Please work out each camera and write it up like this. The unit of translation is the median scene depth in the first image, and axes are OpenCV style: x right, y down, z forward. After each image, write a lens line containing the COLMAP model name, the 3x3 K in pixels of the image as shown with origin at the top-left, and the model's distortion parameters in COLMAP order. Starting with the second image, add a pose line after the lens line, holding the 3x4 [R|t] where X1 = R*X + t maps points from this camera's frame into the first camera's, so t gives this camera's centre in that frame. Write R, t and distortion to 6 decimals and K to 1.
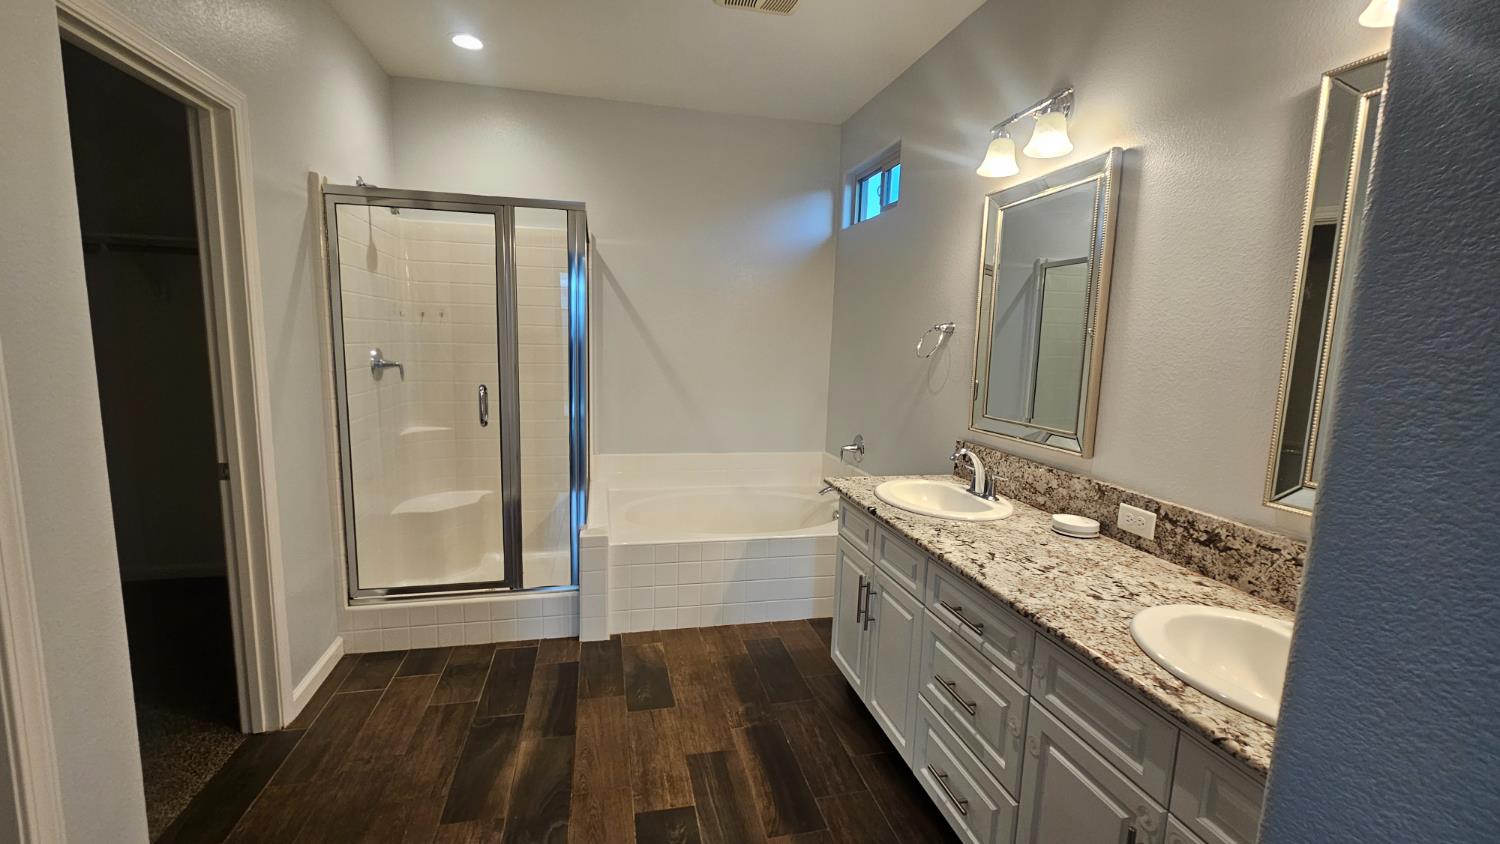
lens RADIAL K [[625.7, 0, 740.2], [0, 625.7, 422.2], [0, 0, 1]] dist [0.014355, 0.000026]
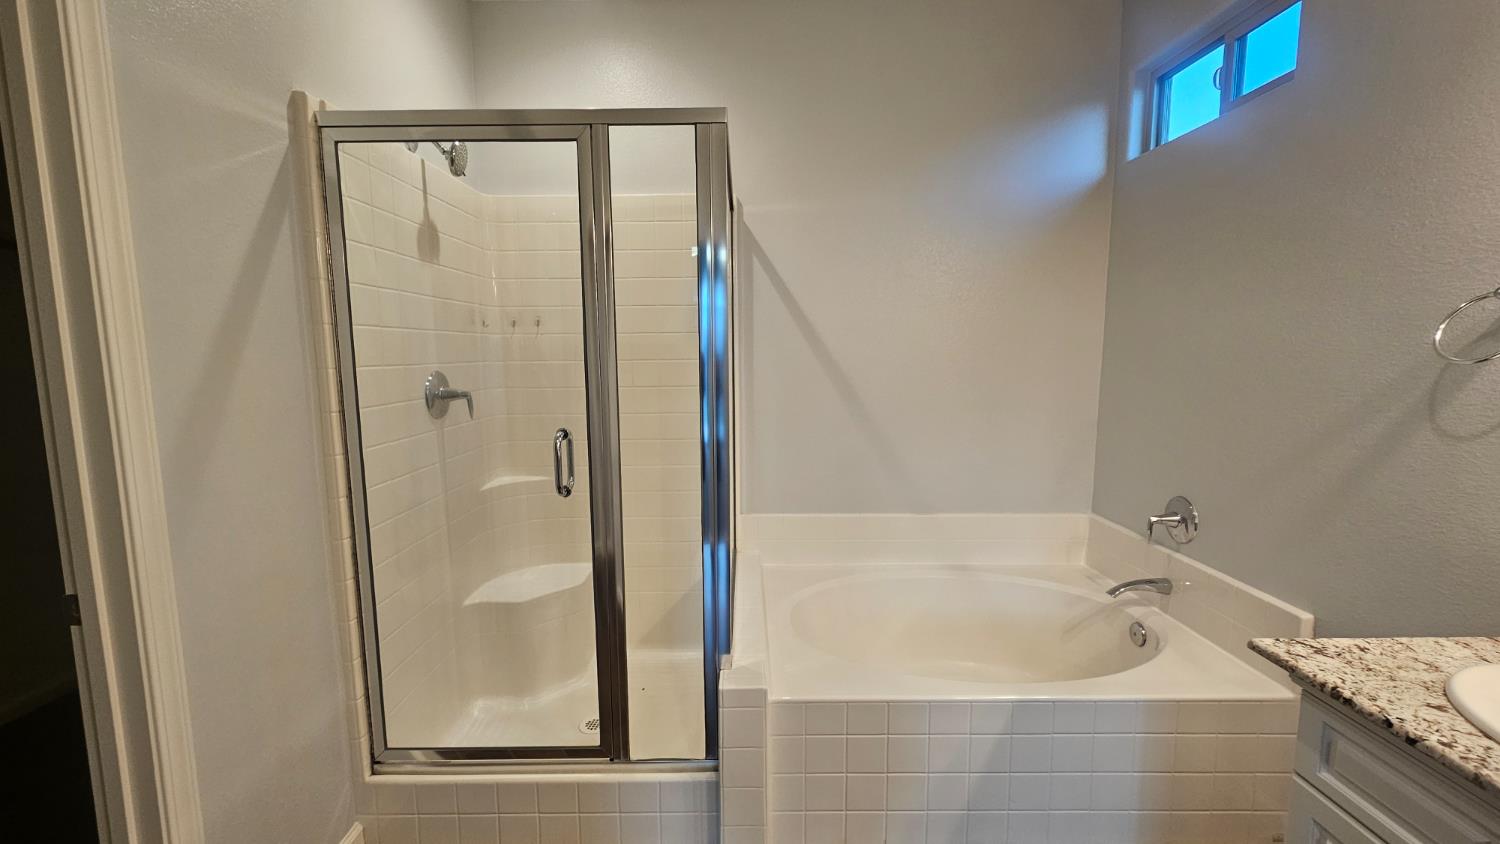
lens RADIAL K [[625.7, 0, 748.5], [0, 625.7, 420.6], [0, 0, 1]] dist [0.014355, 0.000026]
pose [[0.976741, -0.009825, -0.214195, -0.099352], [0.004604, 0.999680, -0.024859, -0.047810], [0.214371, 0.023295, 0.976474, 0.419653]]
